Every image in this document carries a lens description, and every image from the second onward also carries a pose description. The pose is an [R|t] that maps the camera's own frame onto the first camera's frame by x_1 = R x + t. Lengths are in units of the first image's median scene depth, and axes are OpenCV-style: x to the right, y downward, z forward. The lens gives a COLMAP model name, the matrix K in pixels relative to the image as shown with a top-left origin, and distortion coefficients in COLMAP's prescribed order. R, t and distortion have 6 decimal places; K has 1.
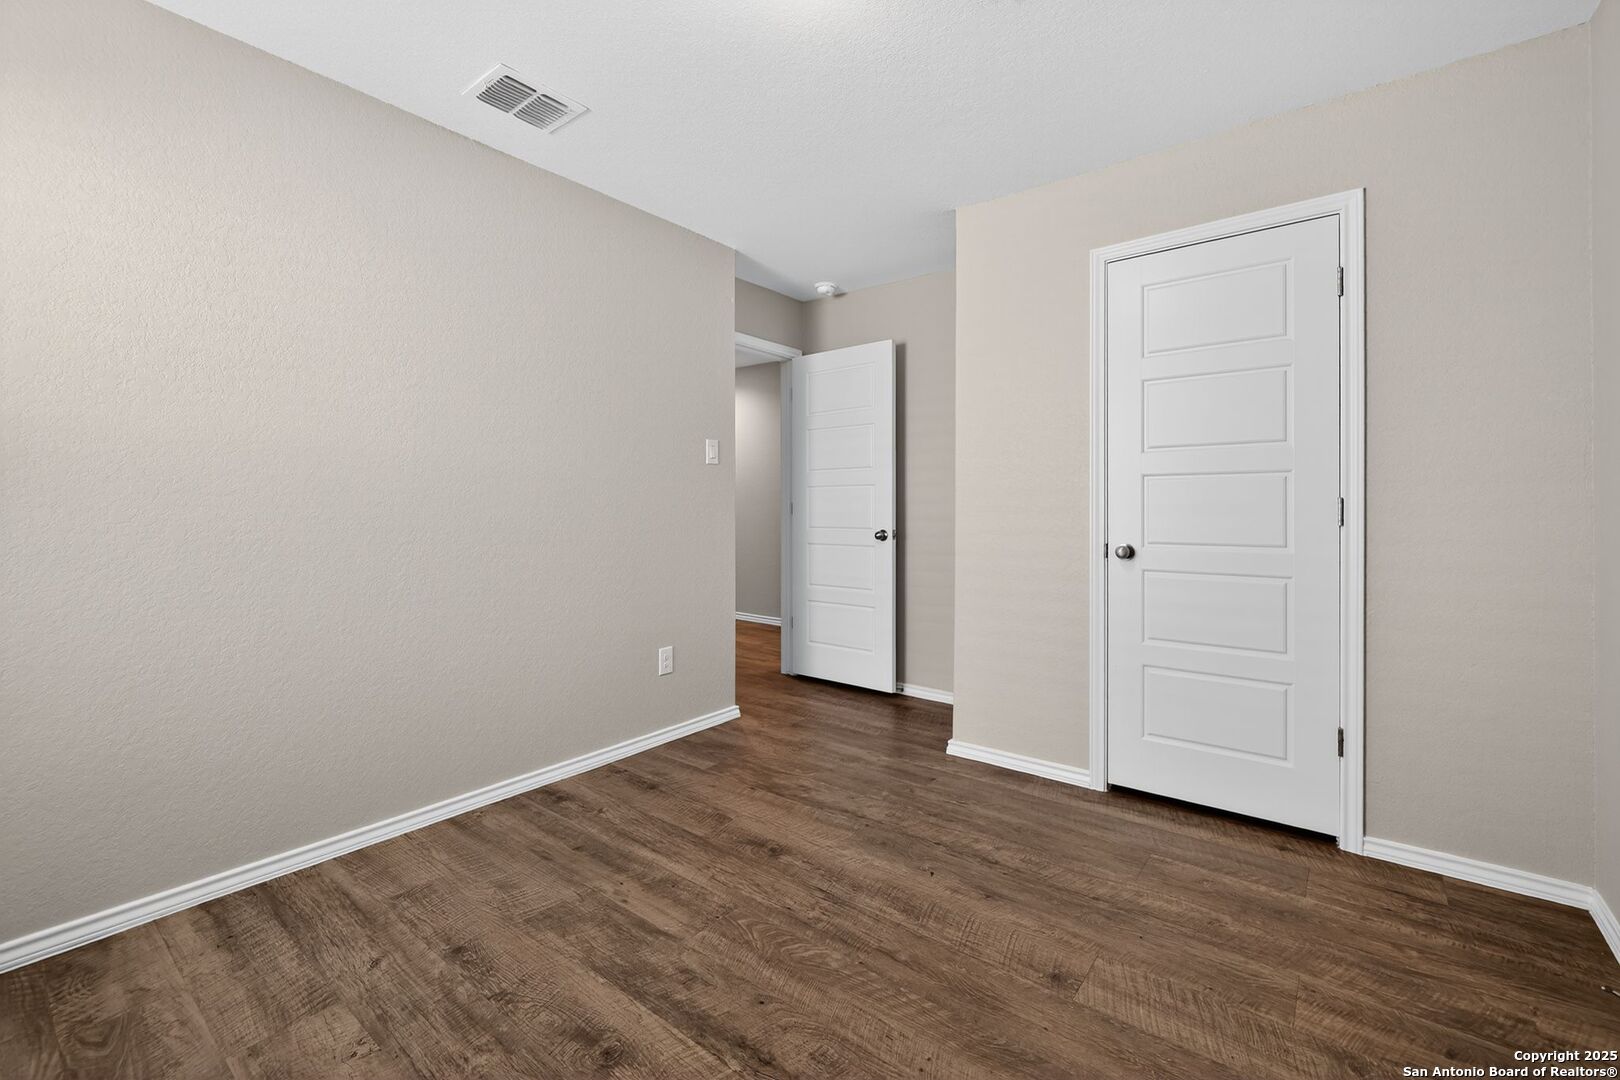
lens RADIAL K [[689.7, 0, 805.6], [0, 689.7, 518.9], [0, 0, 1]] dist [-0.003652, -0.000697]
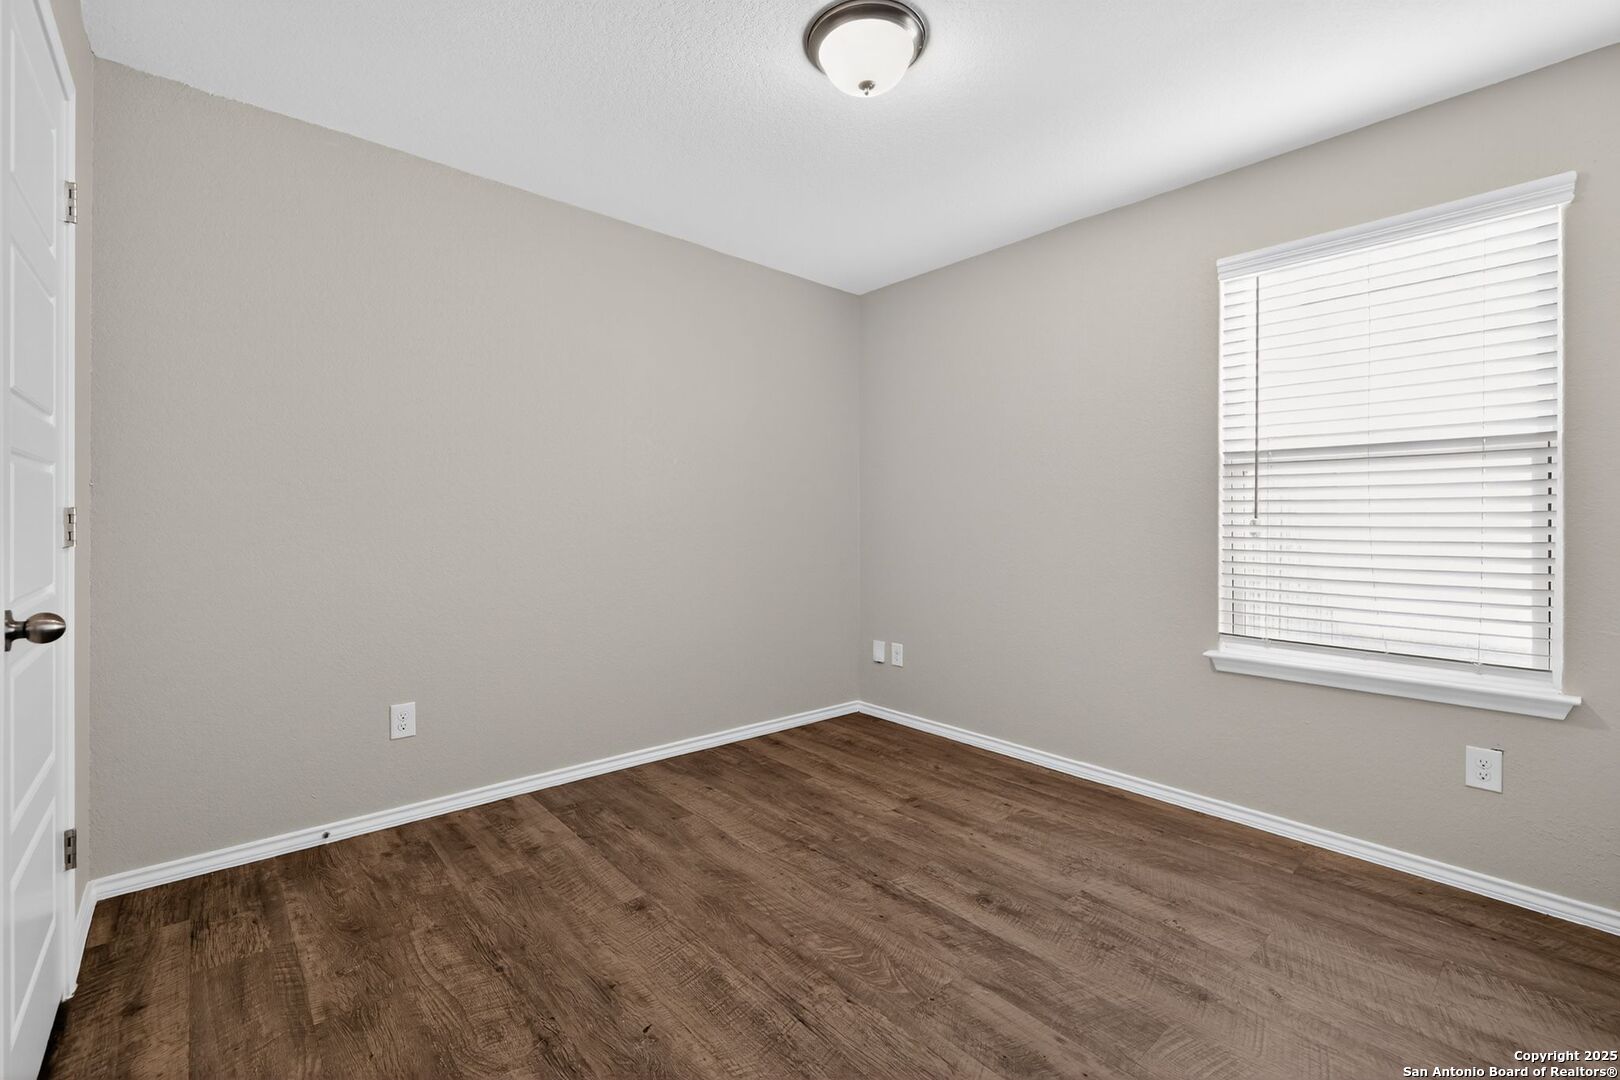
lens RADIAL K [[725.4, 0, 812.3], [0, 725.4, 527.6], [0, 0, 1]] dist [-0.003051, 0.000202]
pose [[-0.987381, -0.009965, 0.158051, -0.125783], [-0.005728, 0.999612, 0.027241, -0.043016], [-0.158261, 0.025992, -0.987055, 2.052528]]
